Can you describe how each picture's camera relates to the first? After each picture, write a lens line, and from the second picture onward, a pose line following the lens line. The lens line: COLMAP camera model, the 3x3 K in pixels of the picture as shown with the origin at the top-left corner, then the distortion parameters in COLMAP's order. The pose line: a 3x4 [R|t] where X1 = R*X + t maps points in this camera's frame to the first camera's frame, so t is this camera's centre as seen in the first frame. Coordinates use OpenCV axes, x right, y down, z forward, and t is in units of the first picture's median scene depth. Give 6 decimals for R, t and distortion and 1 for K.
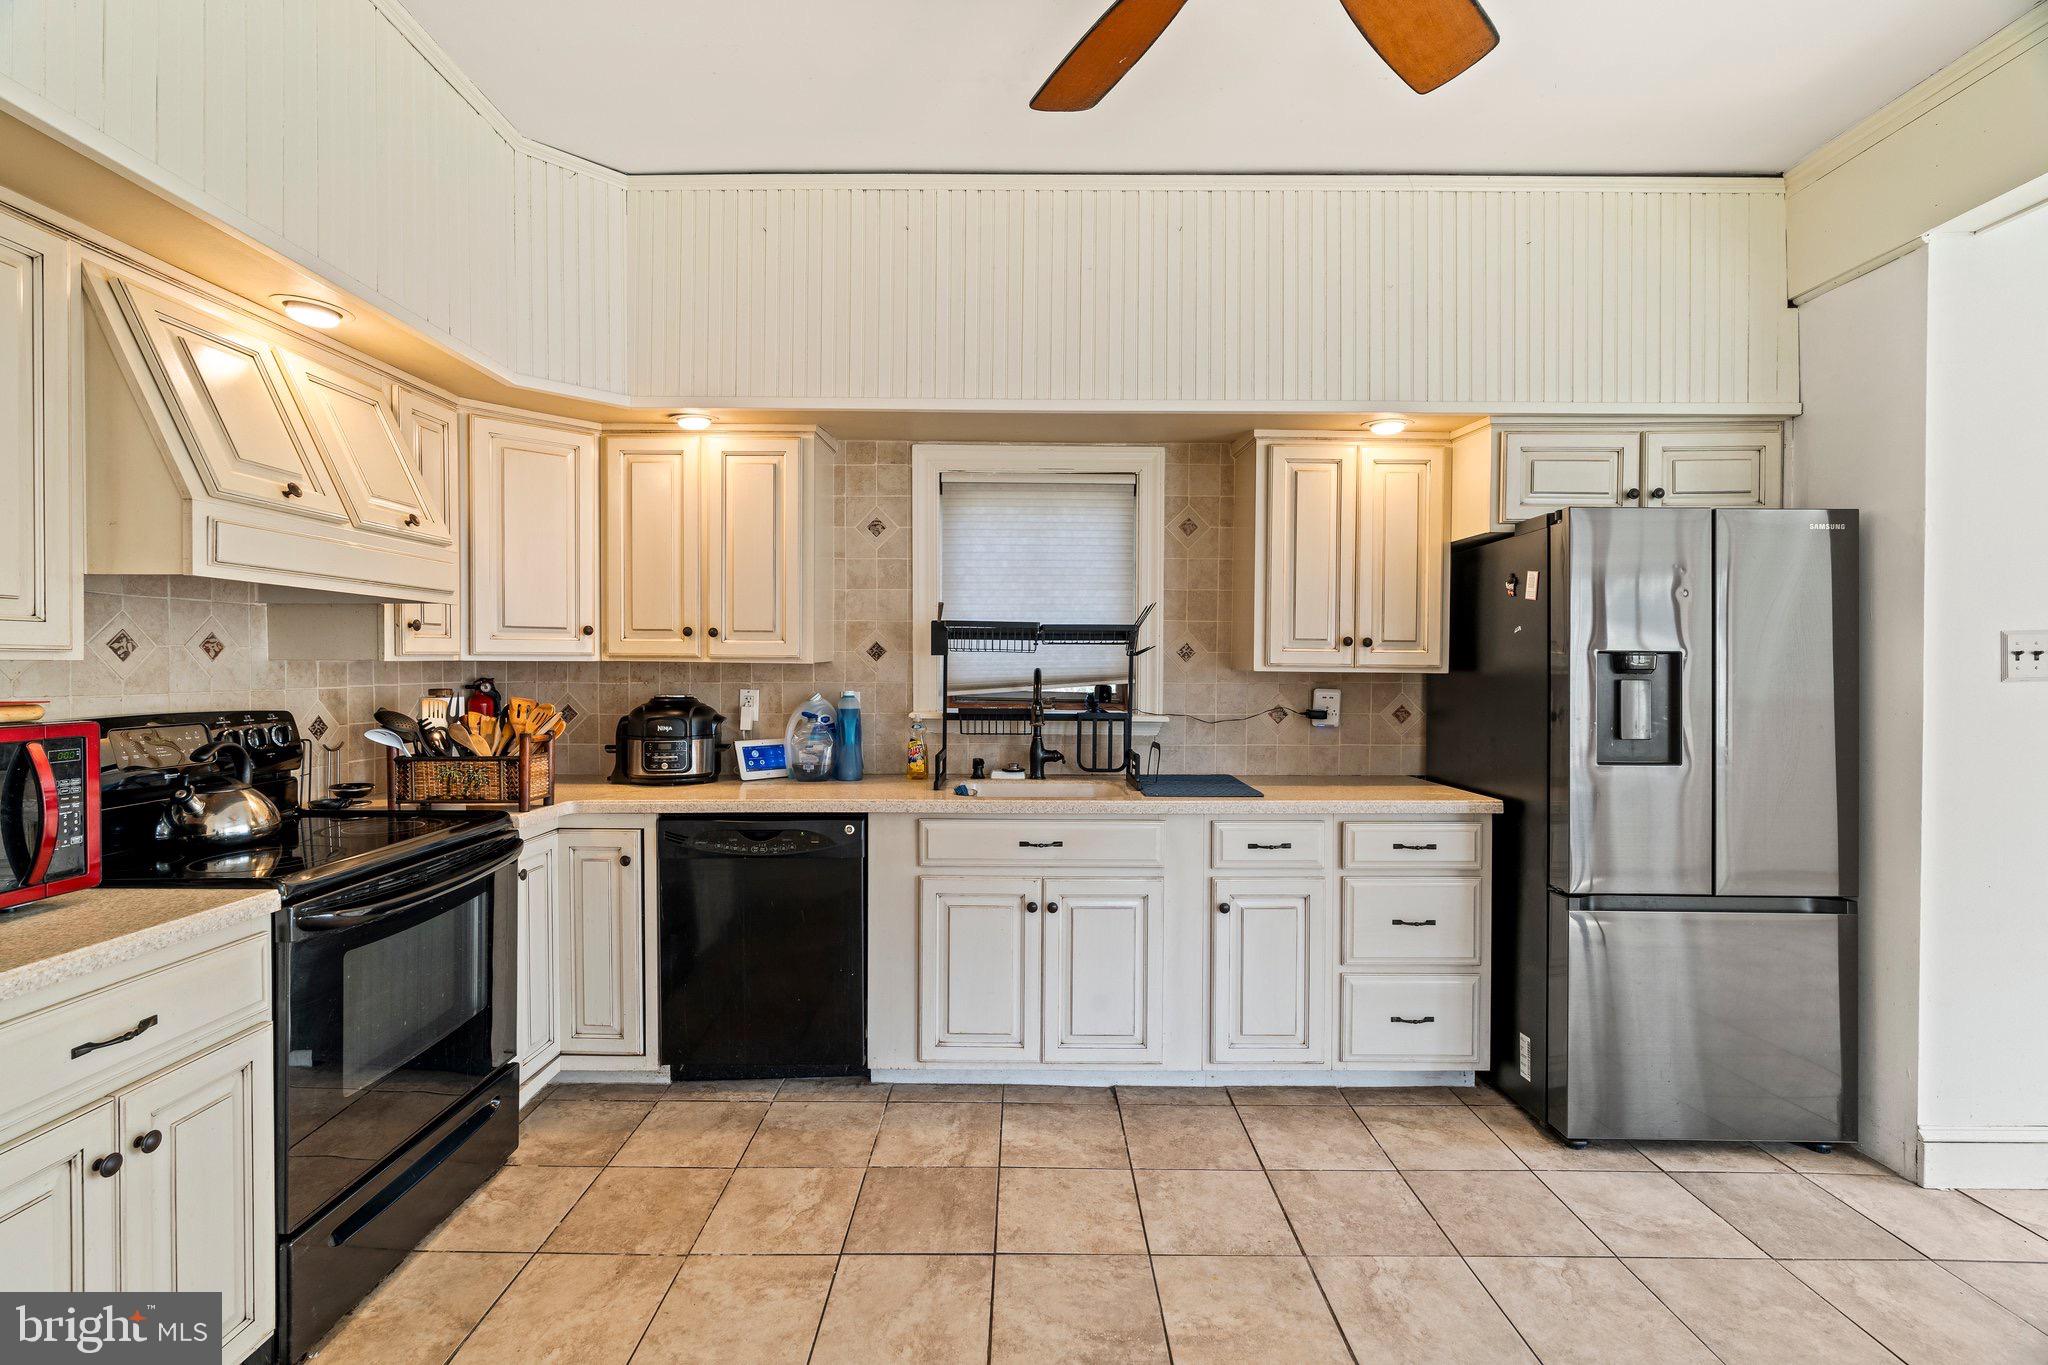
lens RADIAL K [[930.9, 0, 1010.8], [0, 930.9, 678.0], [0, 0, 1]] dist [-0.002227, 0.000875]
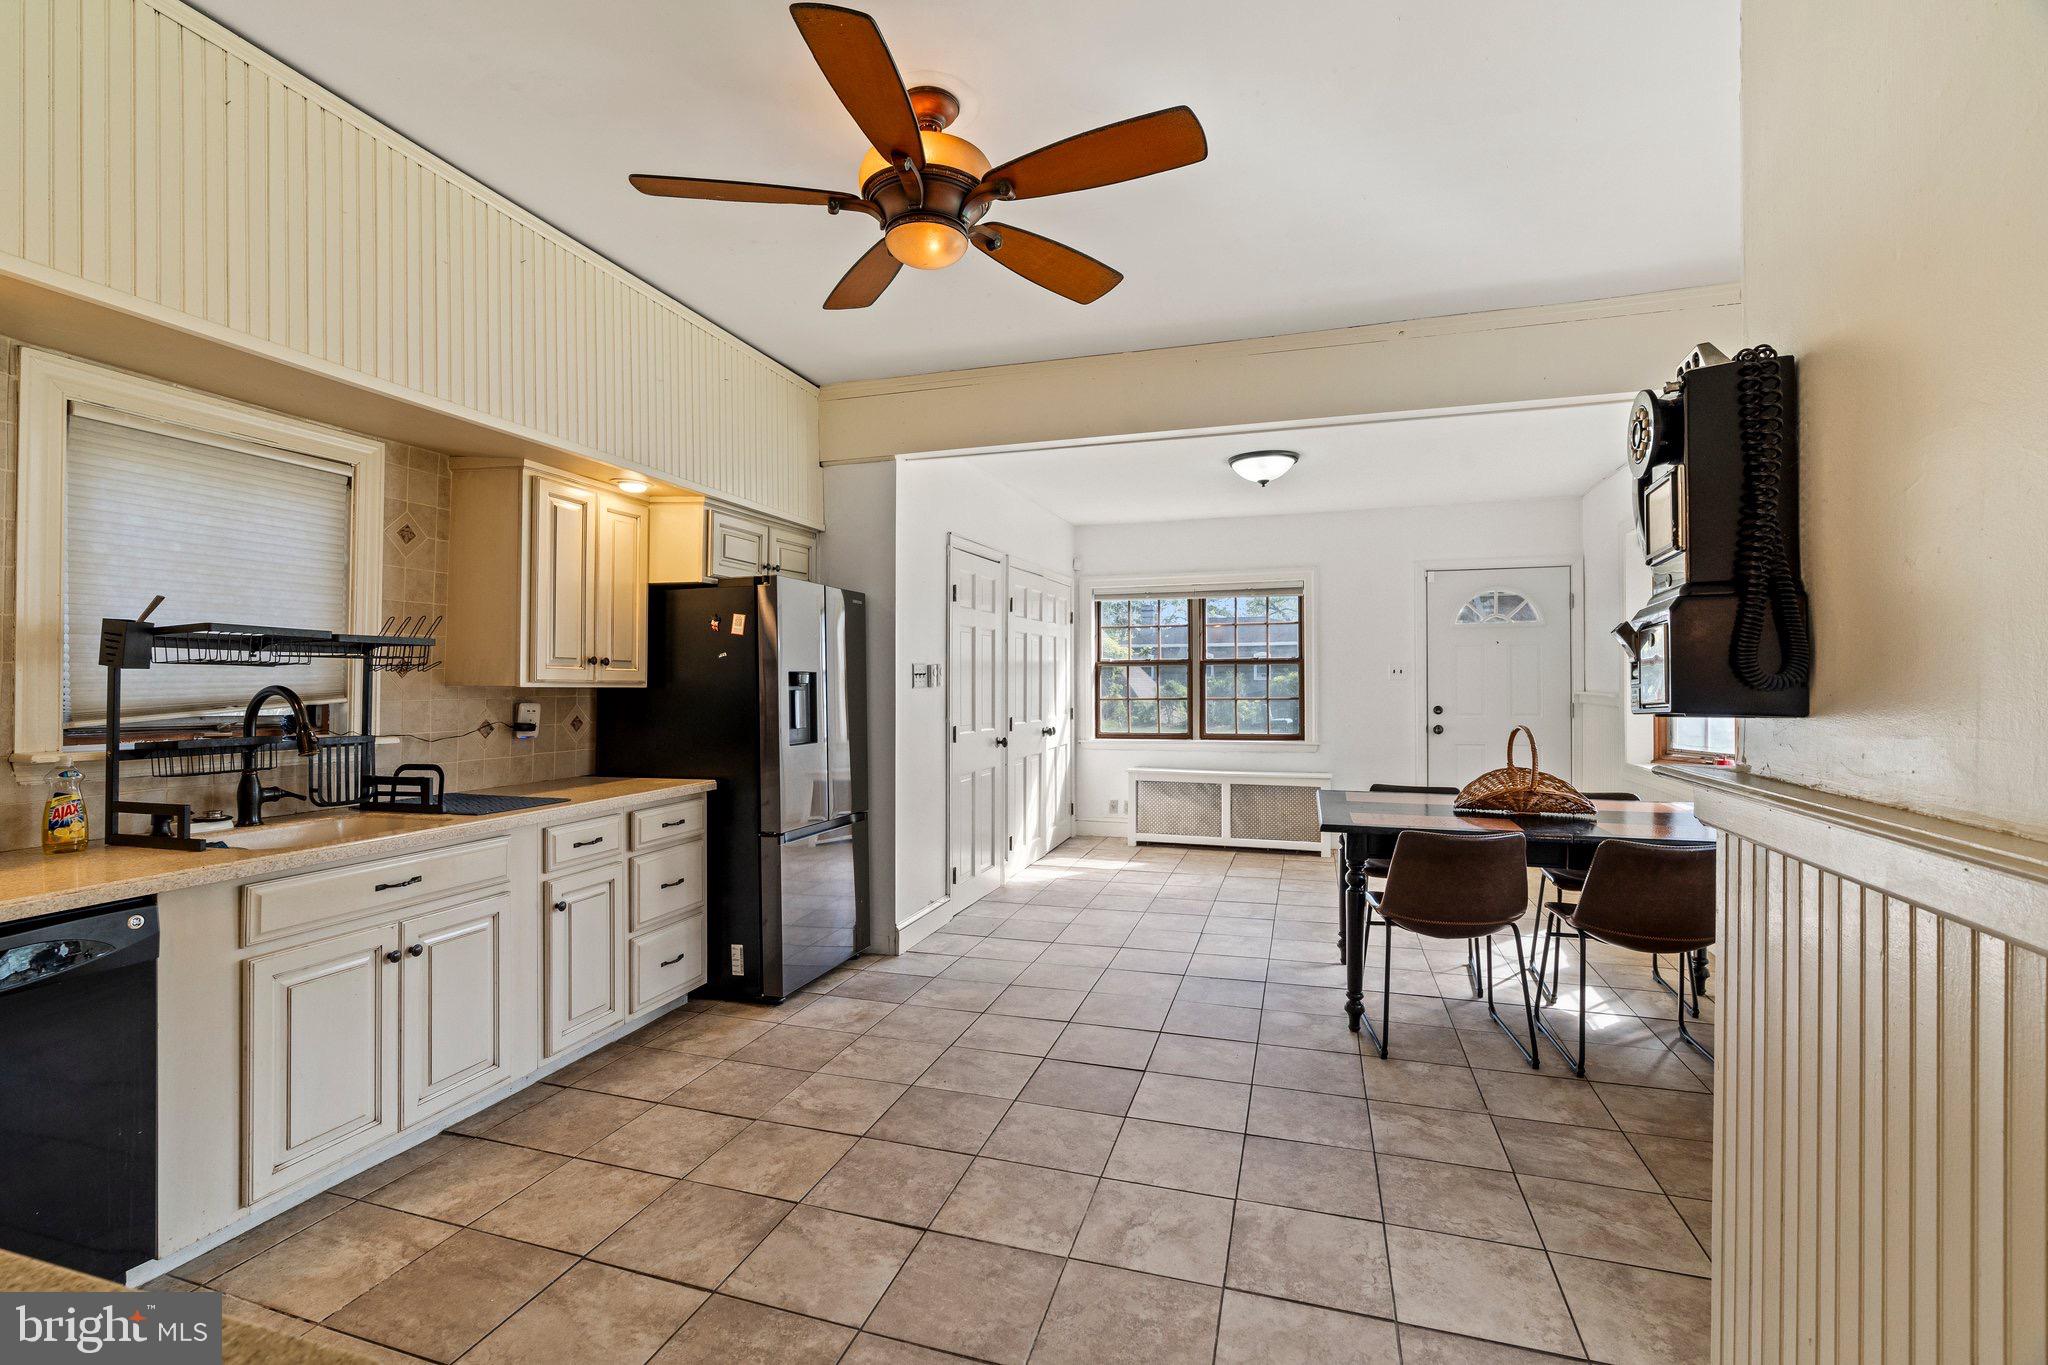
lens RADIAL K [[918.0, 0, 1009.3], [0, 918.0, 677.1], [0, 0, 1]] dist [-0.003351, 0.000282]
pose [[0.302156, 0.001490, 0.953257, -0.622319], [0.016361, 0.999843, -0.006748, -0.002682], [-0.953118, 0.017635, 0.302084, 0.177824]]
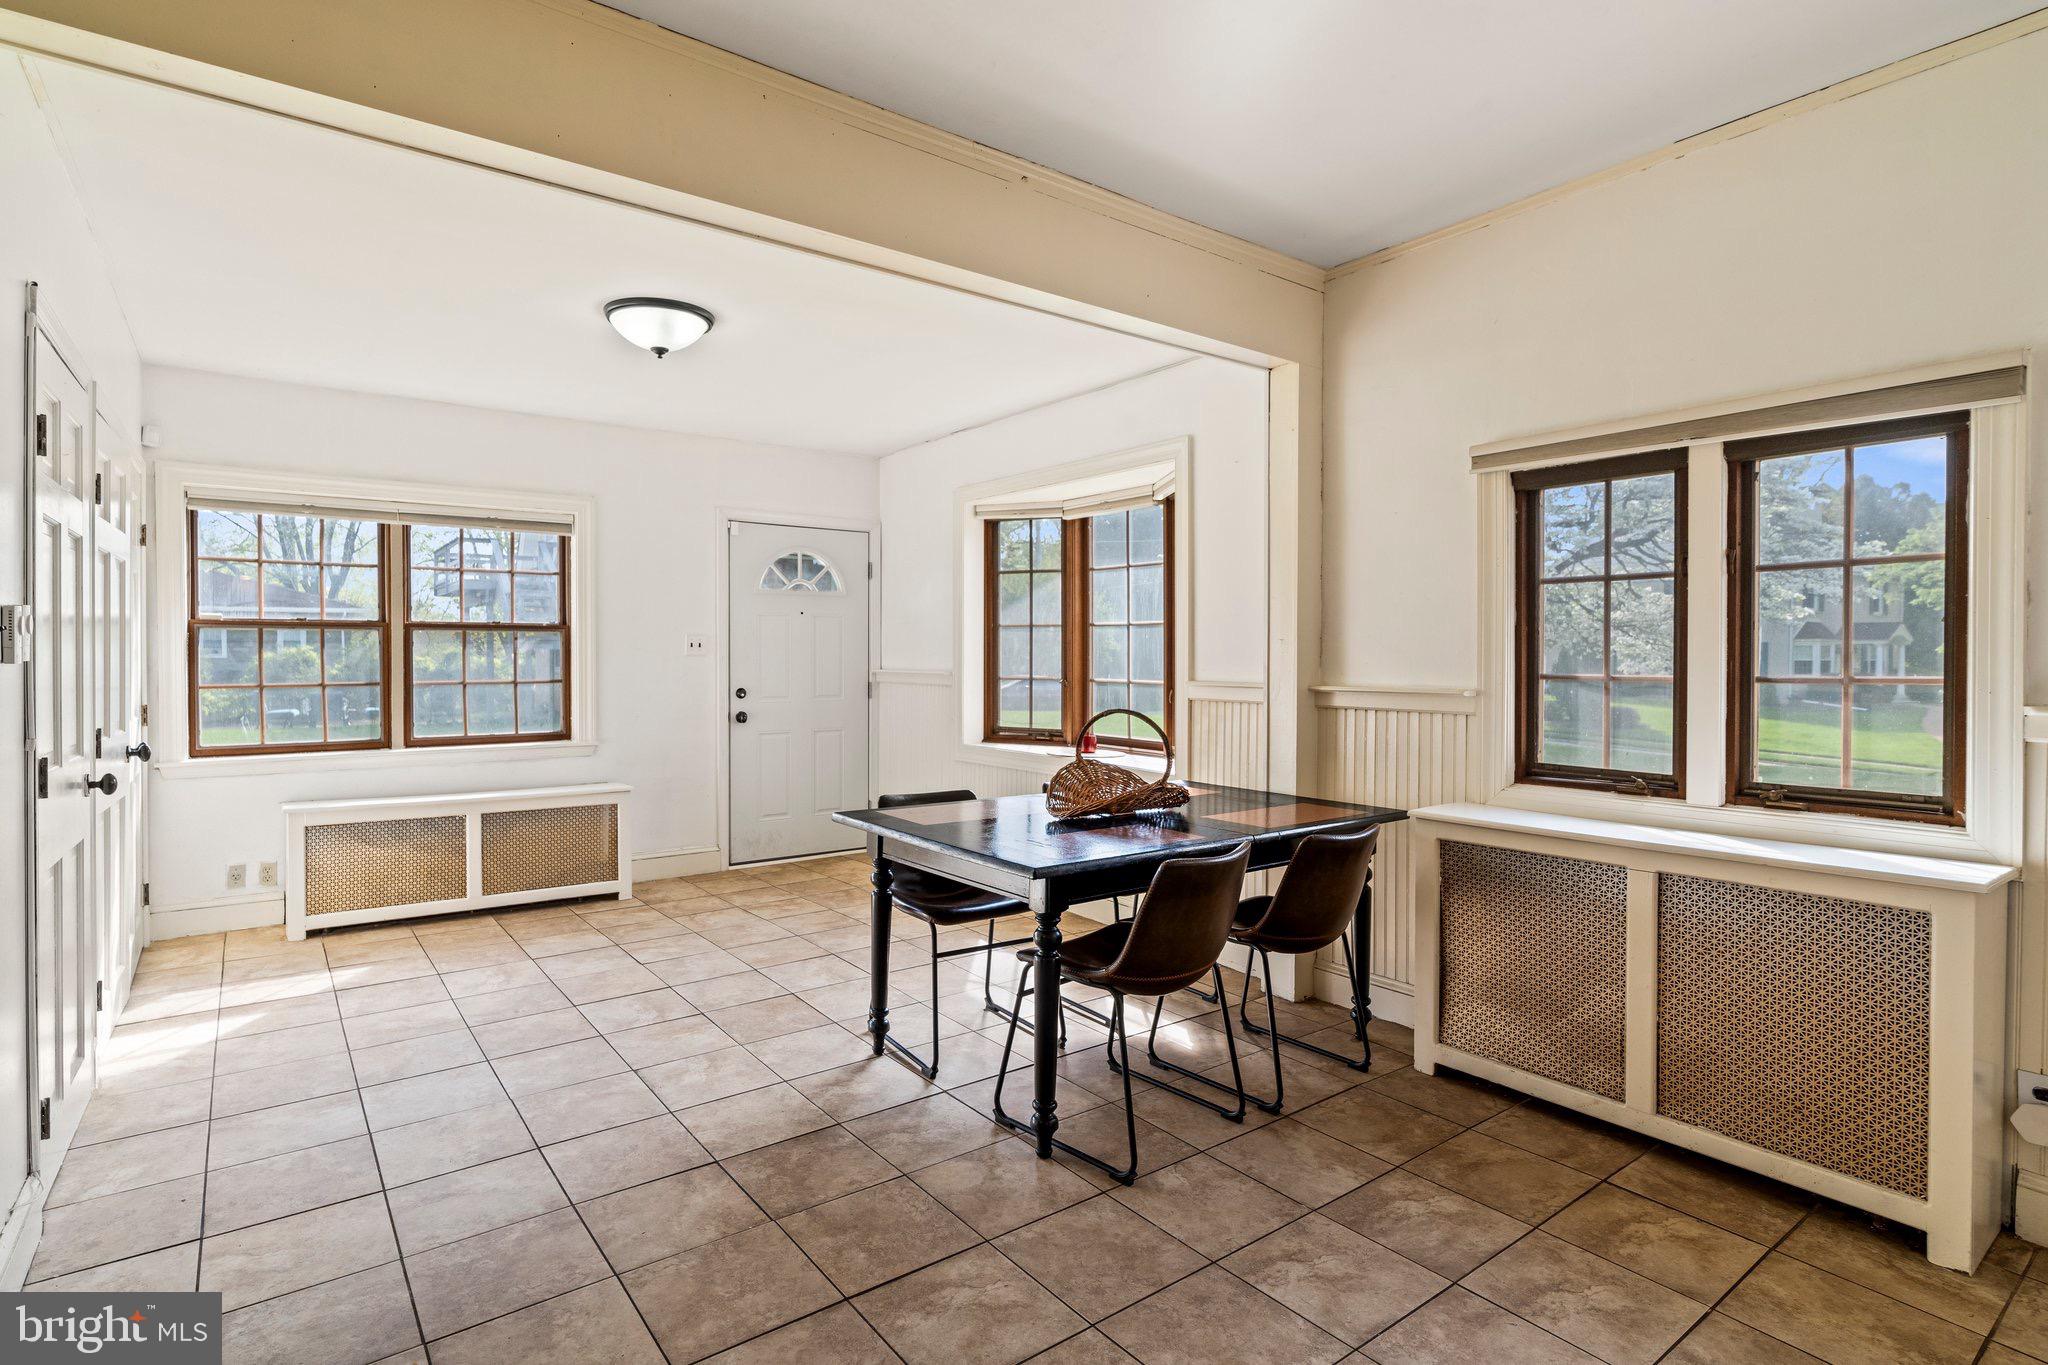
lens RADIAL K [[1017.3, 0, 983.9], [0, 1017.3, 666.5], [0, 0, 1]] dist [-0.005034, -0.000555]
pose [[-0.594375, -0.006825, 0.804159, -0.037110], [0.008313, 0.999858, 0.014631, 0.002004], [-0.804145, 0.015382, -0.594234, 0.710141]]
